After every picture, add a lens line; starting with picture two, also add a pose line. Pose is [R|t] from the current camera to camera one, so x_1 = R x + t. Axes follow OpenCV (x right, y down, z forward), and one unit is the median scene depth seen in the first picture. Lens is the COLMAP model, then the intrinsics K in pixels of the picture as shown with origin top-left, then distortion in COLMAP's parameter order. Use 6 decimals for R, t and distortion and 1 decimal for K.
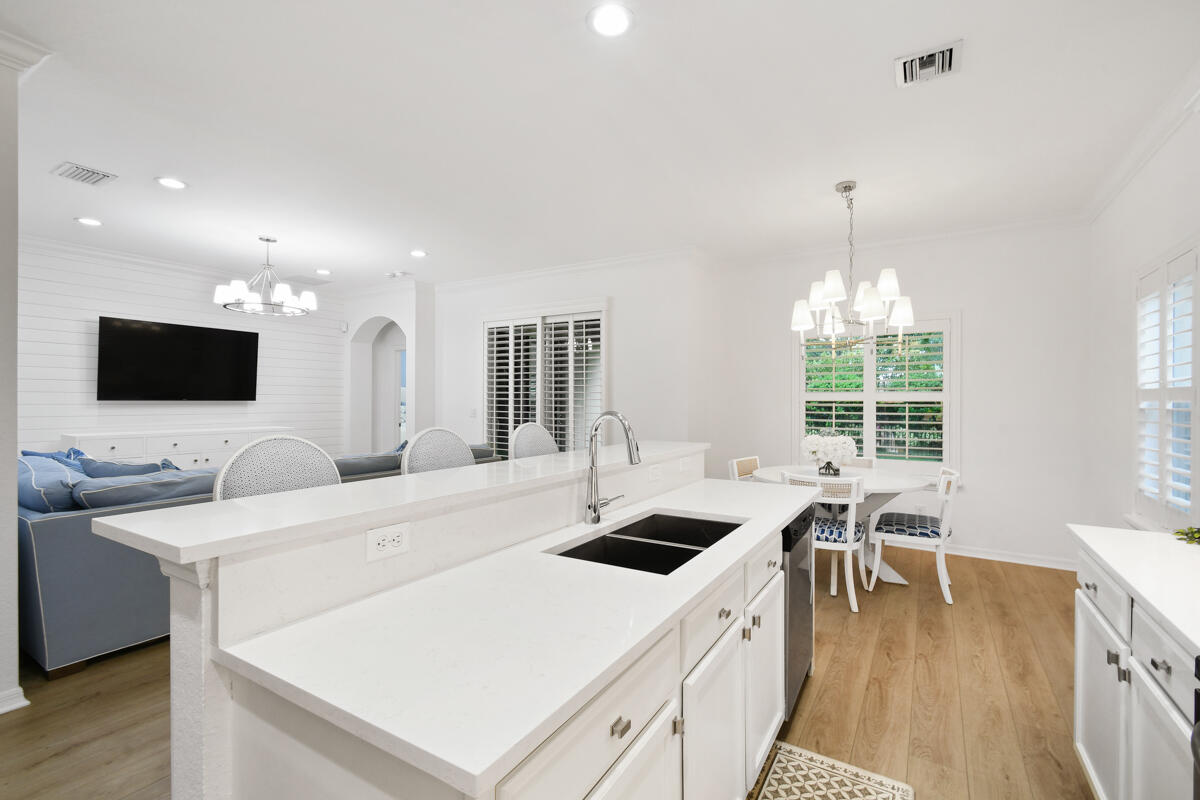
lens RADIAL K [[532.7, 0, 603.0], [0, 532.7, 398.4], [0, 0, 1]] dist [0.004413, -0.000879]
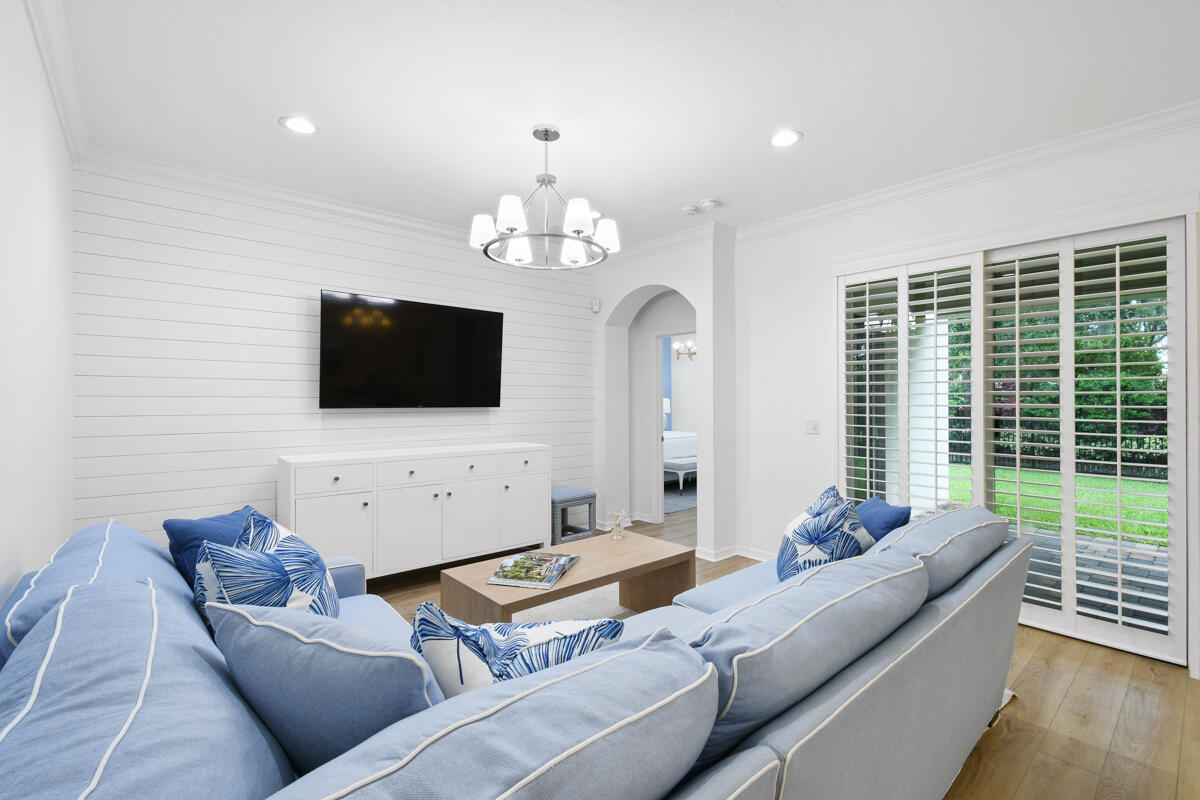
lens RADIAL K [[532.7, 0, 600.1], [0, 532.7, 402.6], [0, 0, 1]] dist [0.004413, -0.000879]
pose [[0.953321, -0.001498, -0.301954, -0.316482], [0.003791, 0.999968, 0.007008, -0.006989], [0.301934, -0.007826, 0.953297, 0.367693]]
